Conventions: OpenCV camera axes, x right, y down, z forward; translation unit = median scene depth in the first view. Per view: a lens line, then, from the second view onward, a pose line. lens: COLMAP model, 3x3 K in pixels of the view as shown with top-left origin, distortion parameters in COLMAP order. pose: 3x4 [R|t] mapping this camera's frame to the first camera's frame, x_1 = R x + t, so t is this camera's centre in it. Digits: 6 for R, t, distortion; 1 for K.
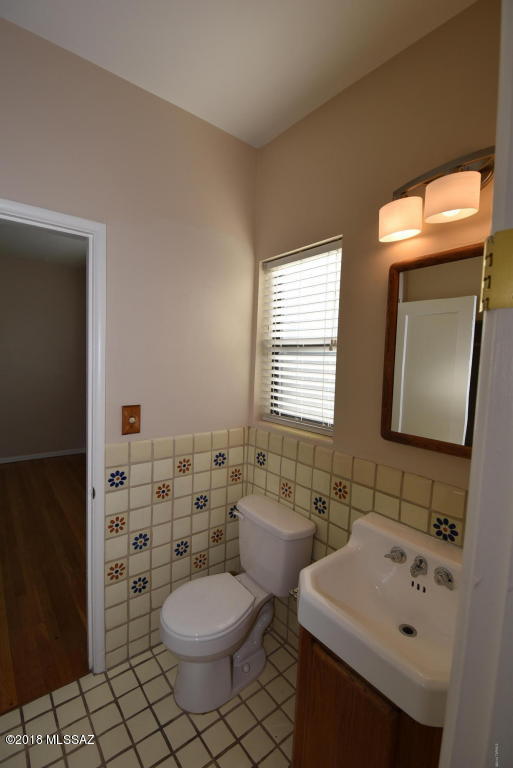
lens RADIAL K [[340.4, 0, 259.0], [0, 340.4, 381.2], [0, 0, 1]] dist [-0.001183, -0.000218]
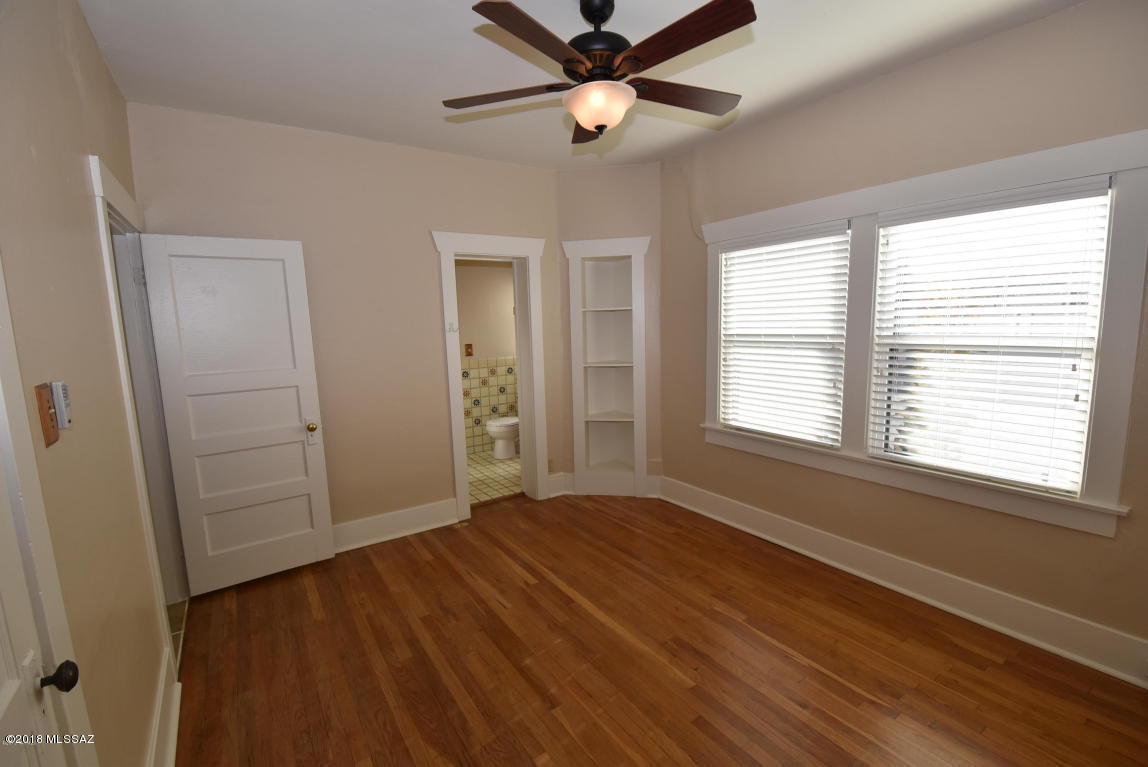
lens RADIAL K [[508.8, 0, 578.8], [0, 508.8, 386.6], [0, 0, 1]] dist [-0.001183, -0.000218]
pose [[0.993691, -0.049742, -0.100522, 0.693638], [0.057446, 0.995508, 0.075262, 0.131248], [0.096327, -0.080562, 0.992084, -2.342175]]
